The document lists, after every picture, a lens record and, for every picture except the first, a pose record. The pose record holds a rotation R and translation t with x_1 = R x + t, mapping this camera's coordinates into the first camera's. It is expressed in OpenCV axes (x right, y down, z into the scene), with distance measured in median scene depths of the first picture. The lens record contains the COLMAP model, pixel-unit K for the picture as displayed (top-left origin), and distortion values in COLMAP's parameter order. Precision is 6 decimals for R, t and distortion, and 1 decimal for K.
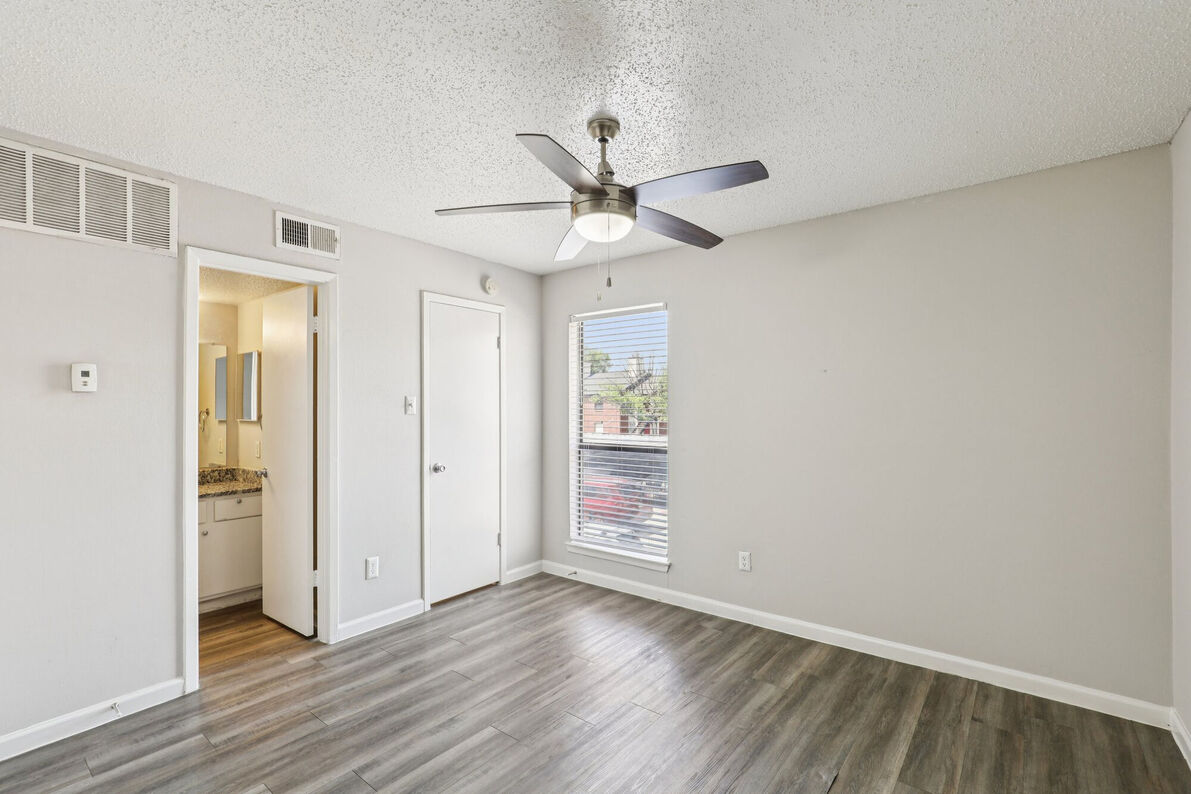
lens RADIAL K [[550.2, 0, 593.4], [0, 550.2, 409.2], [0, 0, 1]] dist [-0.000158, 0.000024]
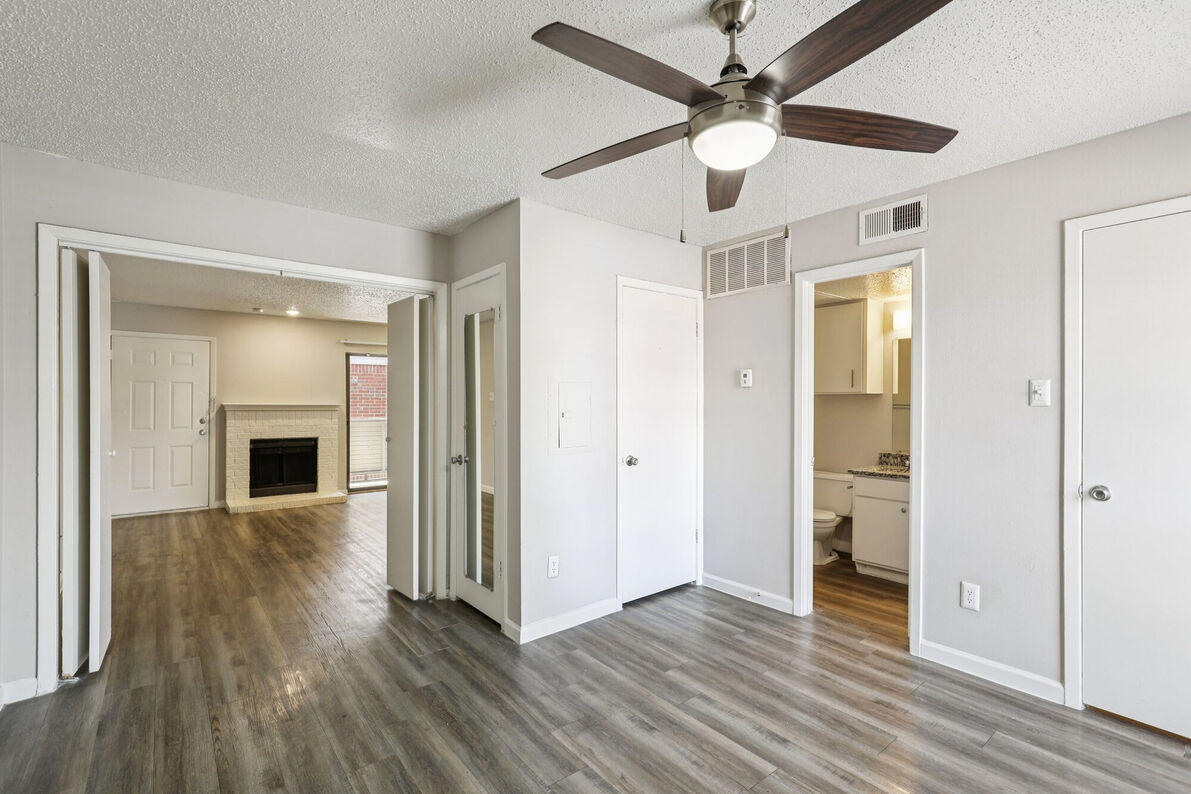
lens RADIAL K [[533.3, 0, 582.5], [0, 533.3, 398.6], [0, 0, 1]] dist [0.001505, 0.000959]
pose [[-0.226715, 0.001977, -0.973959, 0.561381], [-0.001973, 0.999995, 0.002489, -0.000487], [0.973959, 0.002486, -0.226710, 0.727666]]
